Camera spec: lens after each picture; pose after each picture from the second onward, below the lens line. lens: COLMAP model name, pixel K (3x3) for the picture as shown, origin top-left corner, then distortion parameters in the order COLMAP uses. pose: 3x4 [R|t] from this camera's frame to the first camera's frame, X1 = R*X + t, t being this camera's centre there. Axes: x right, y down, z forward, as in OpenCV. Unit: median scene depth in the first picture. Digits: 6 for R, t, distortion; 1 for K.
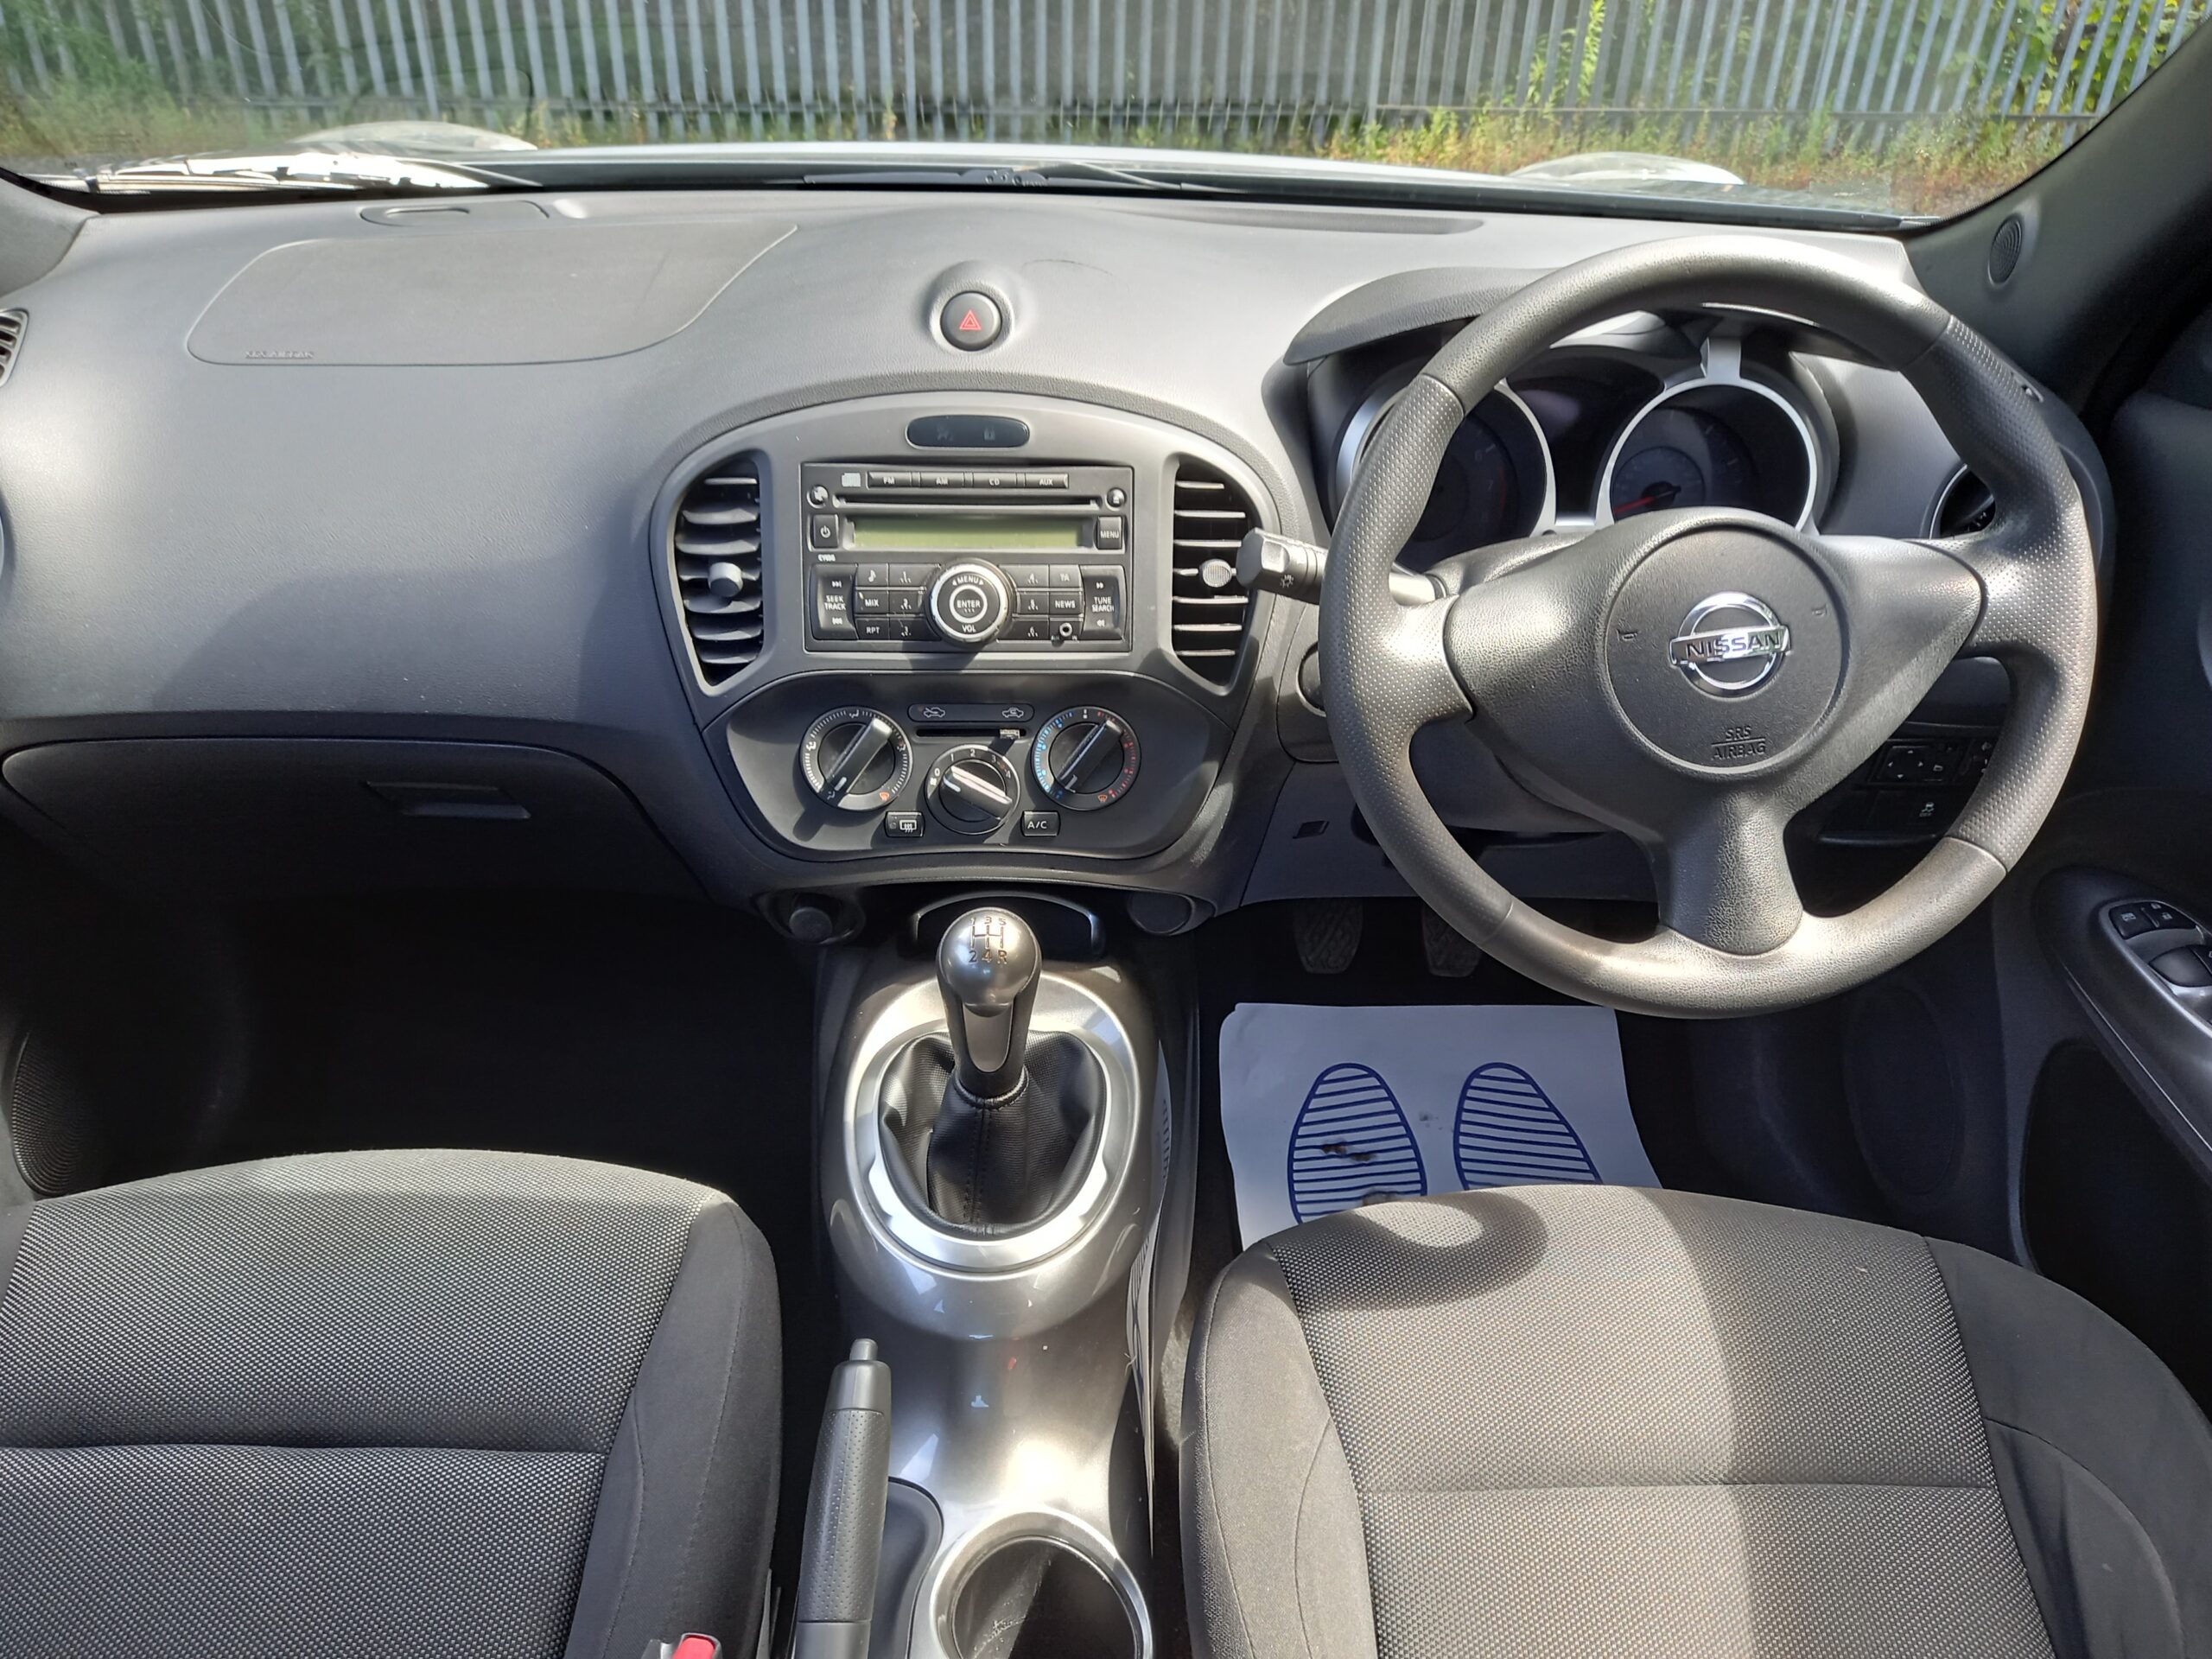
lens RADIAL K [[1633.7, 0, 1127.3], [0, 1633.7, 826.4], [0, 0, 1]] dist [0.054341, -0.050169]
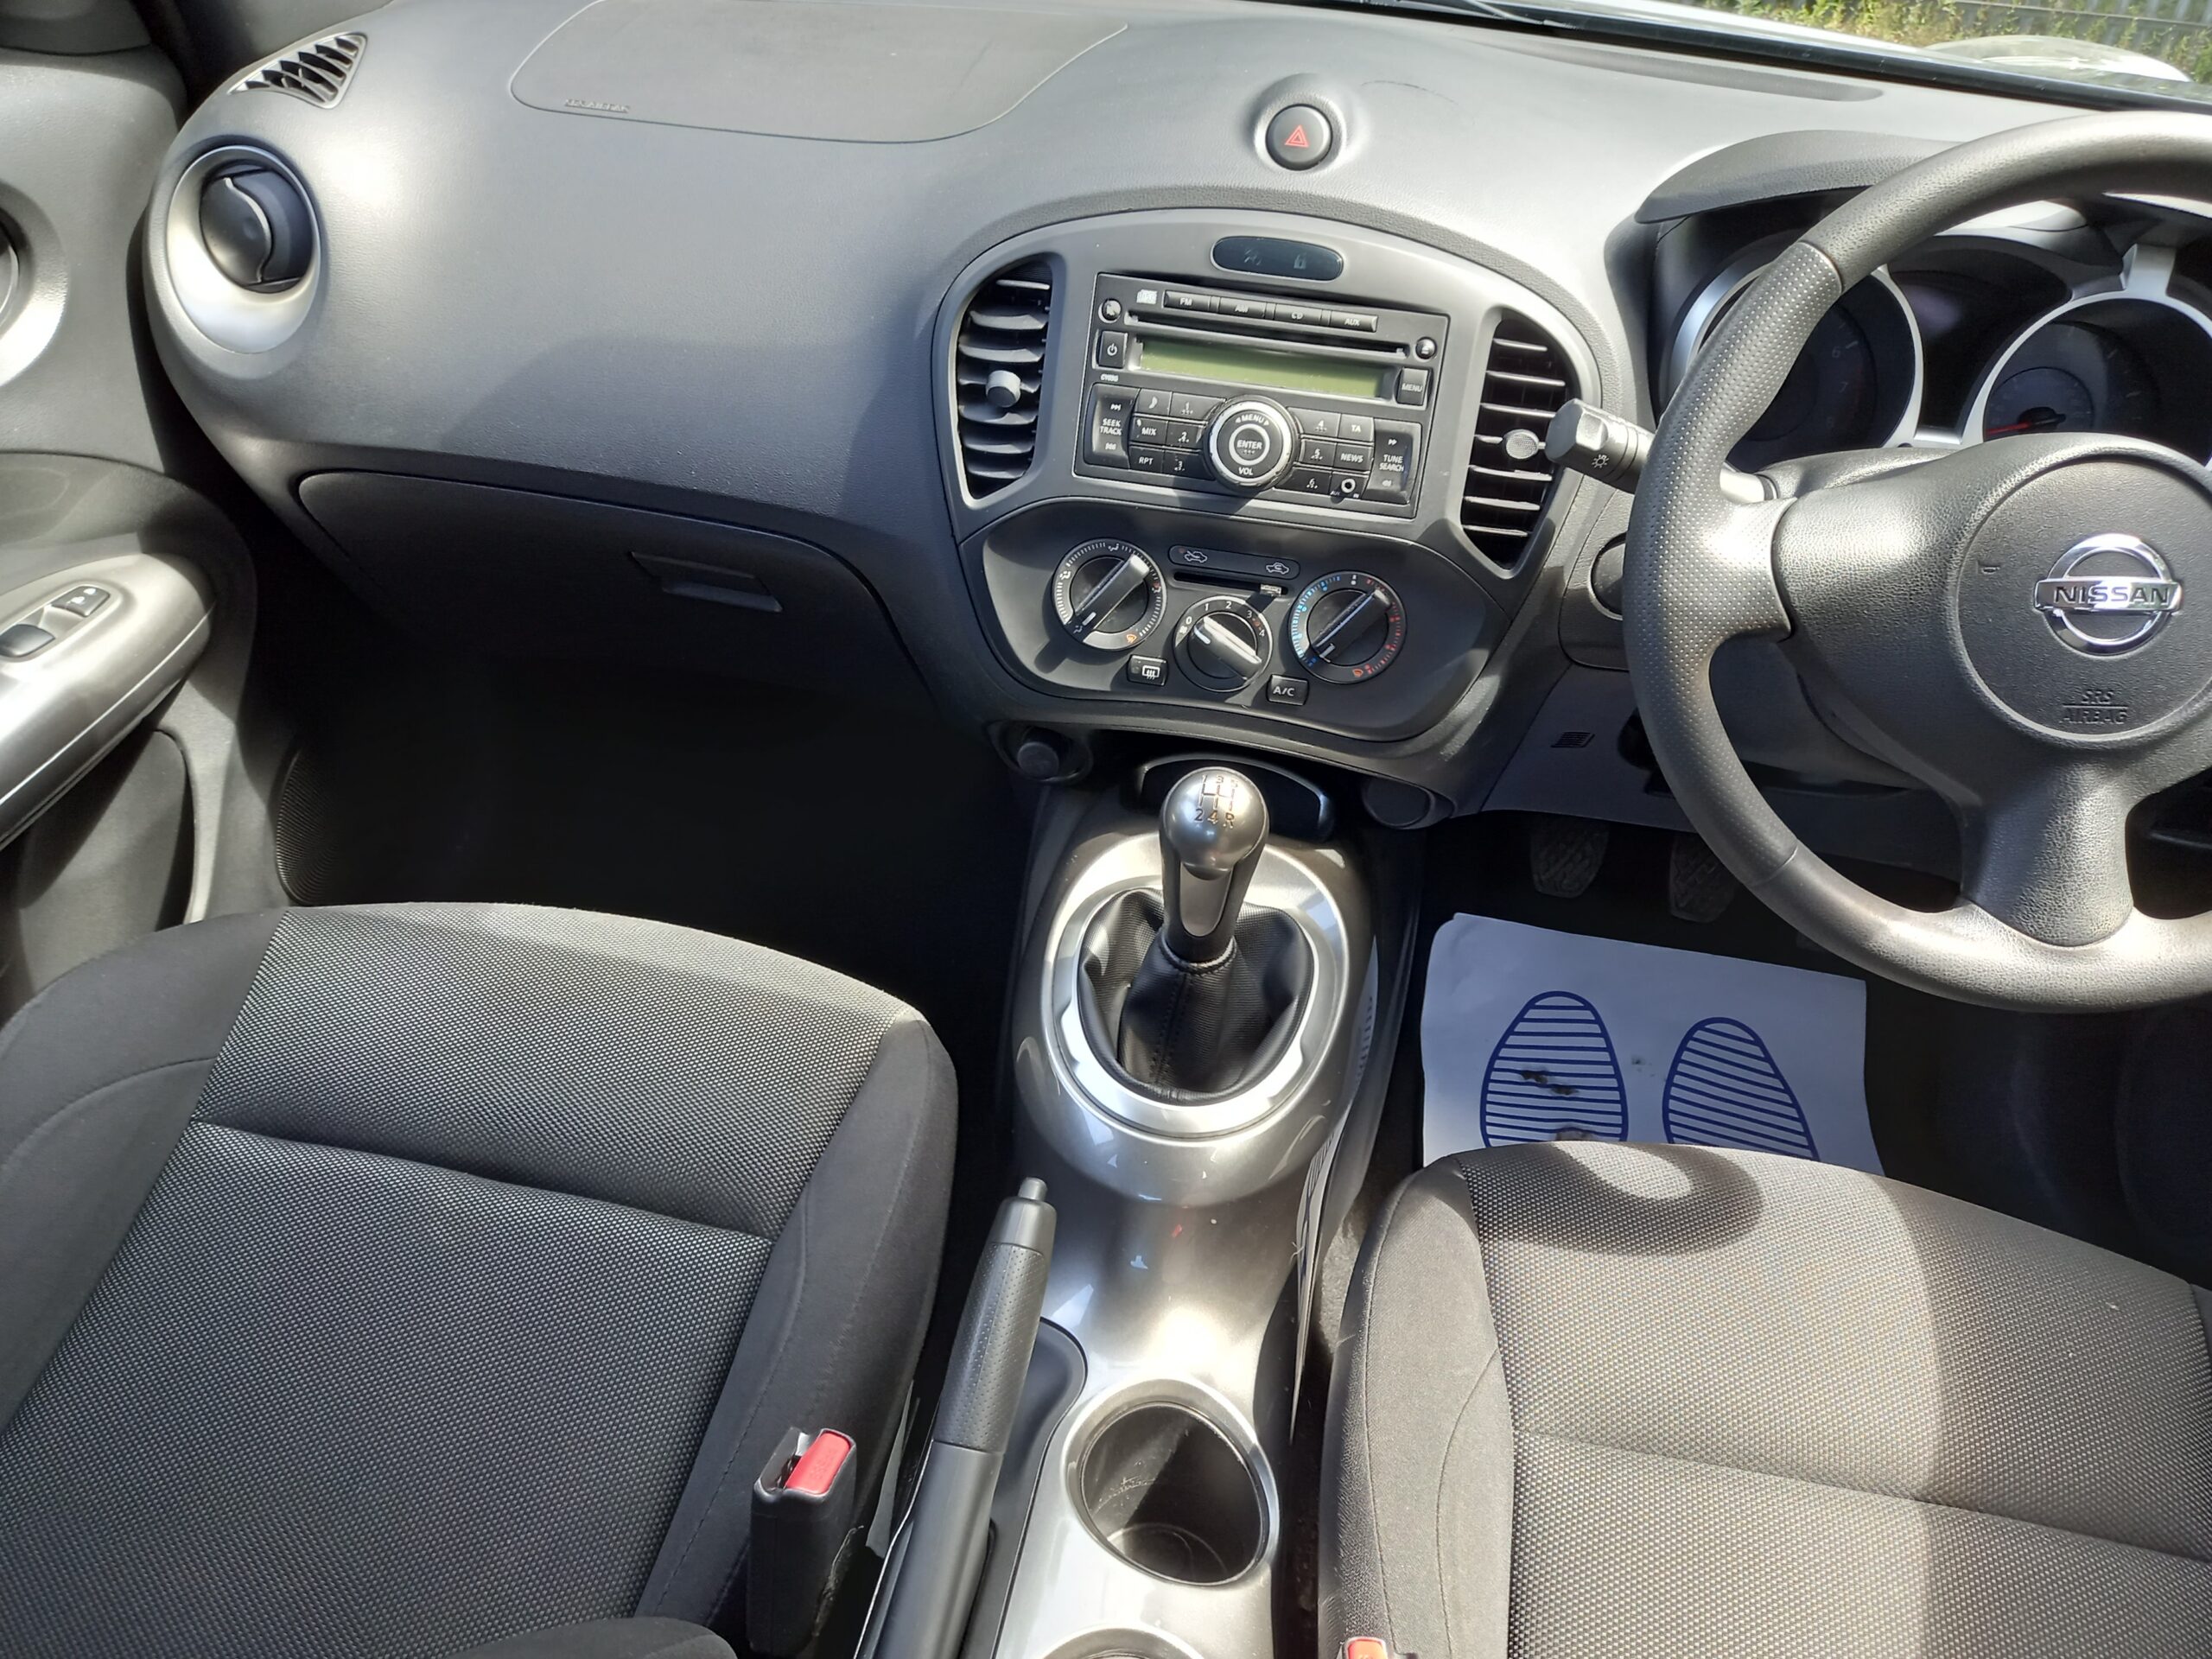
lens RADIAL K [[1633.7, 0, 1123.0], [0, 1633.7, 833.4], [0, 0, 1]] dist [0.054341, -0.050169]
pose [[0.979380, 0.154668, -0.129972, -0.010803], [-0.144045, 0.985690, 0.087556, 0.011550], [0.141654, -0.067029, 0.987644, 0.042862]]
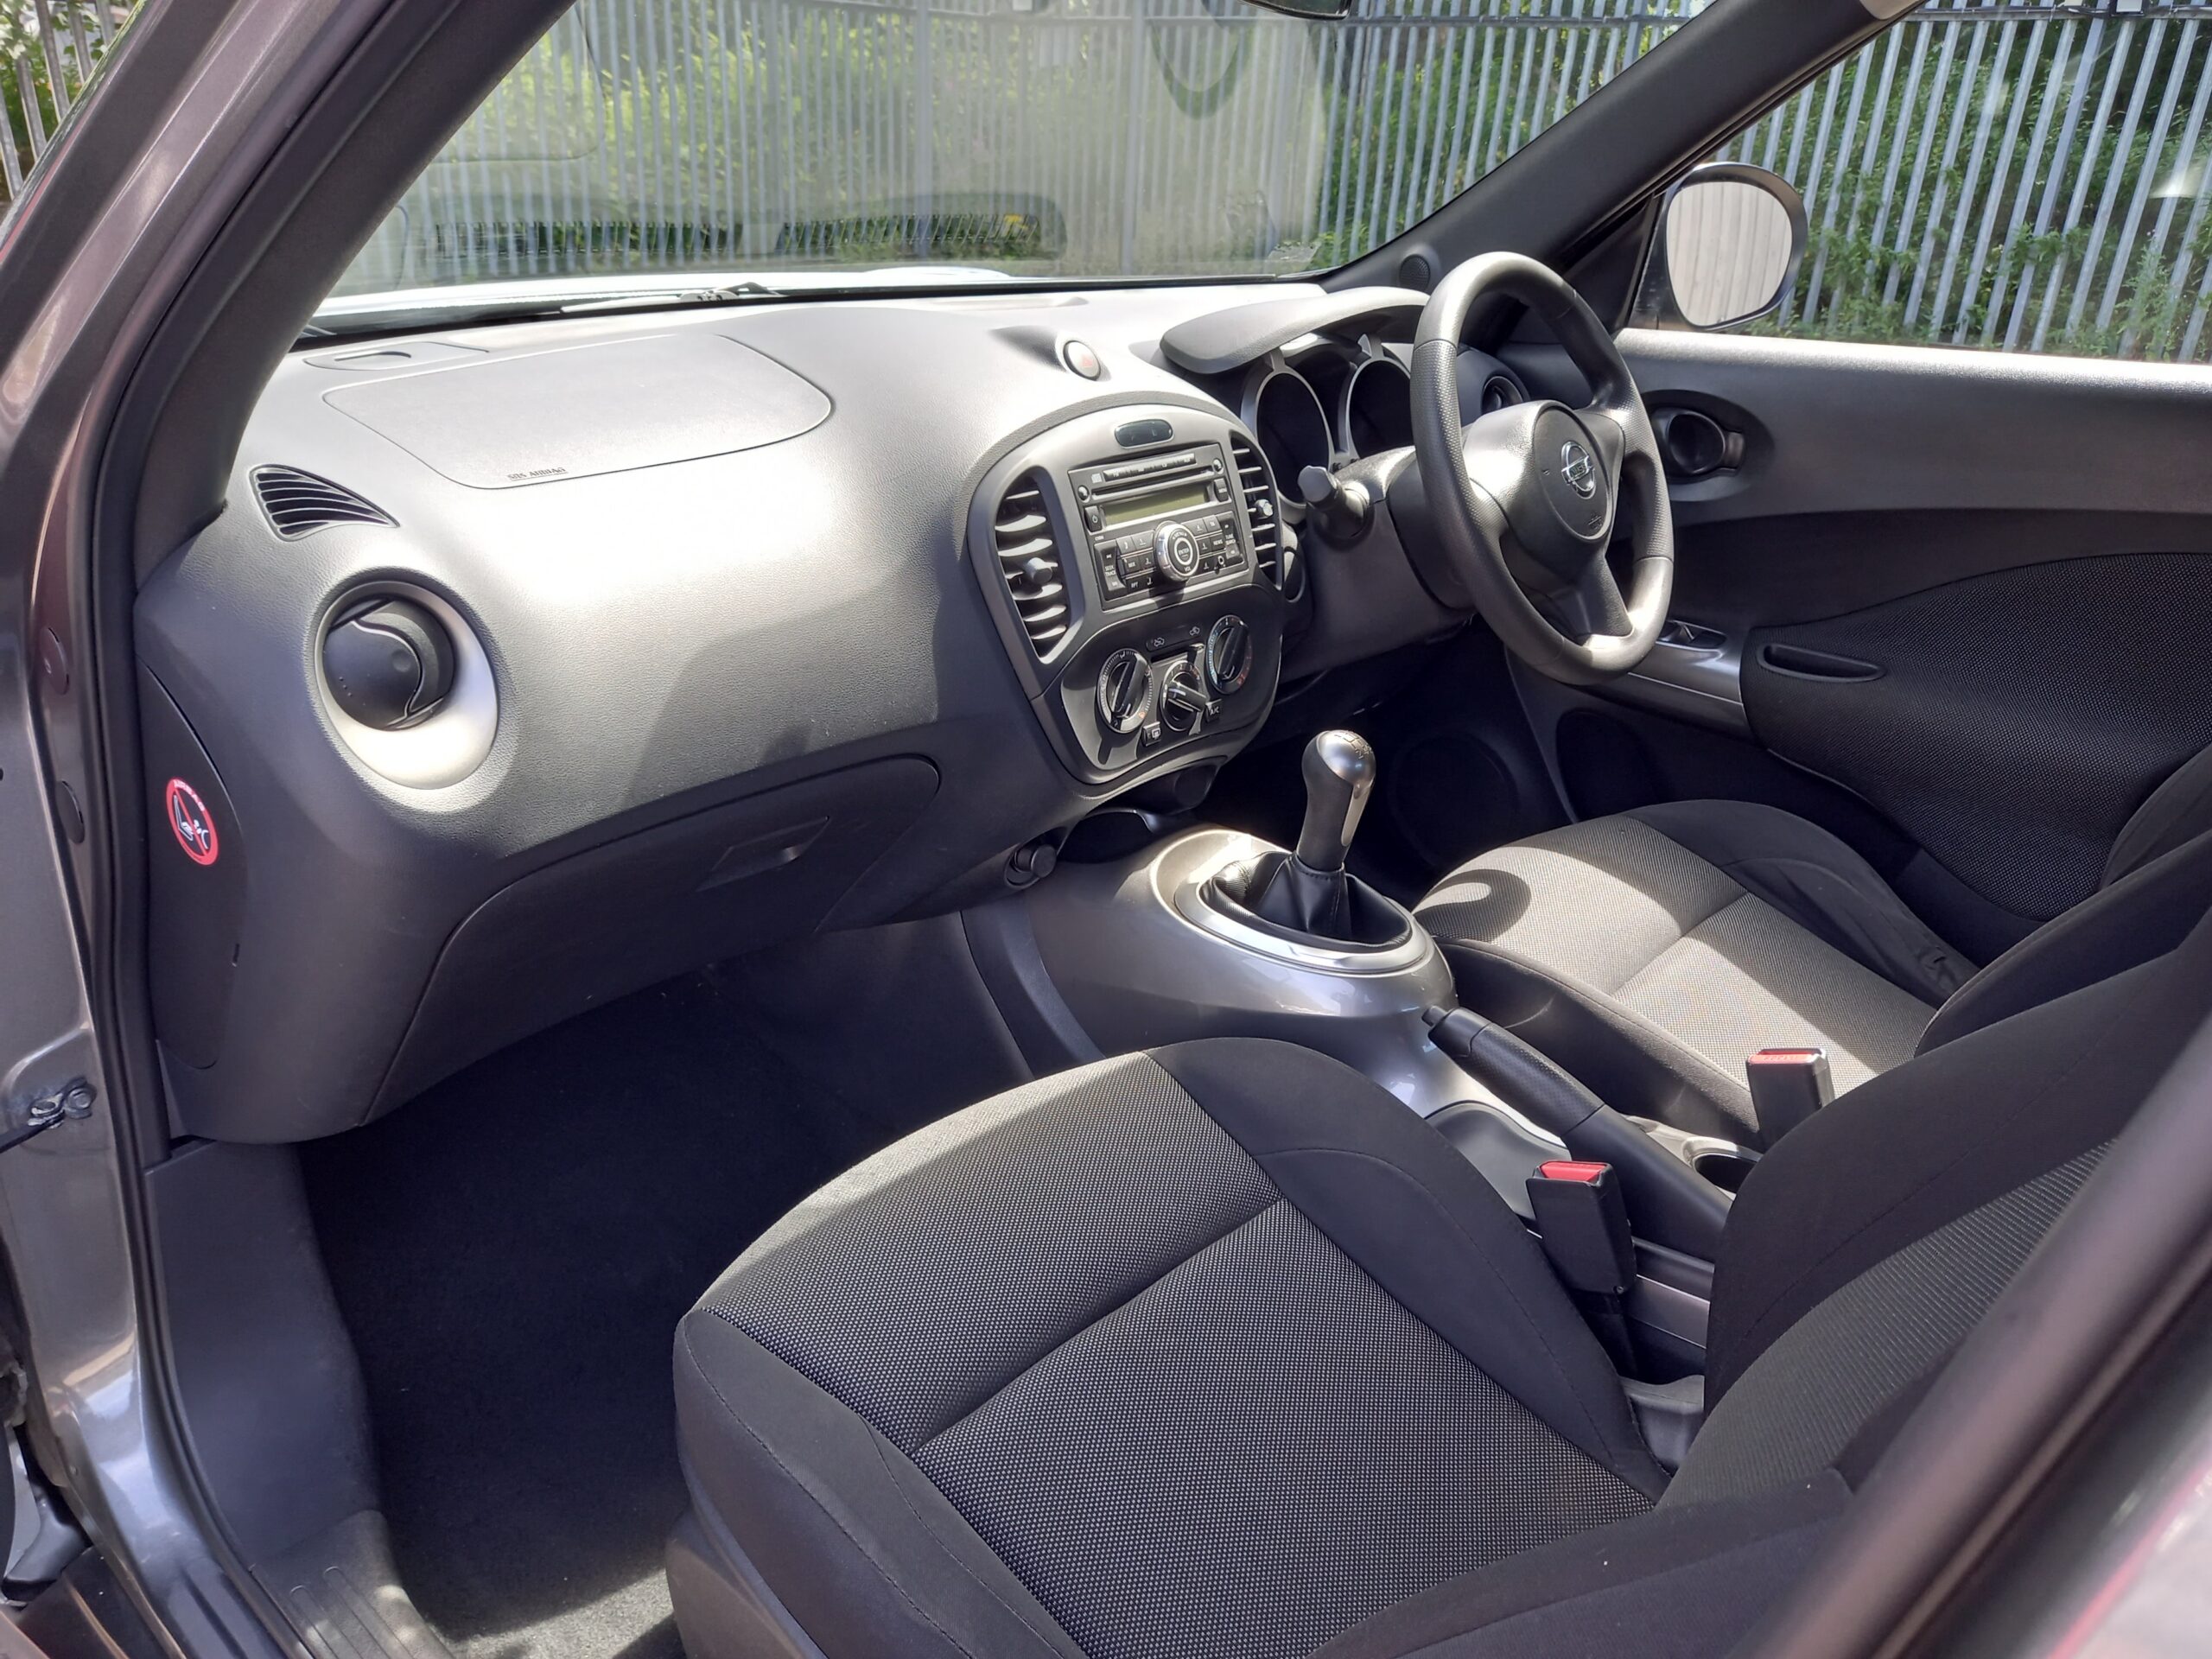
lens RADIAL K [[1633.7, 0, 1073.6], [0, 1633.7, 821.4], [0, 0, 1]] dist [0.054341, -0.050169]
pose [[0.694623, -0.281947, 0.661819, -1.096344], [0.344134, 0.938132, 0.038471, -0.006951], [-0.631721, 0.201032, 0.748676, 0.068304]]
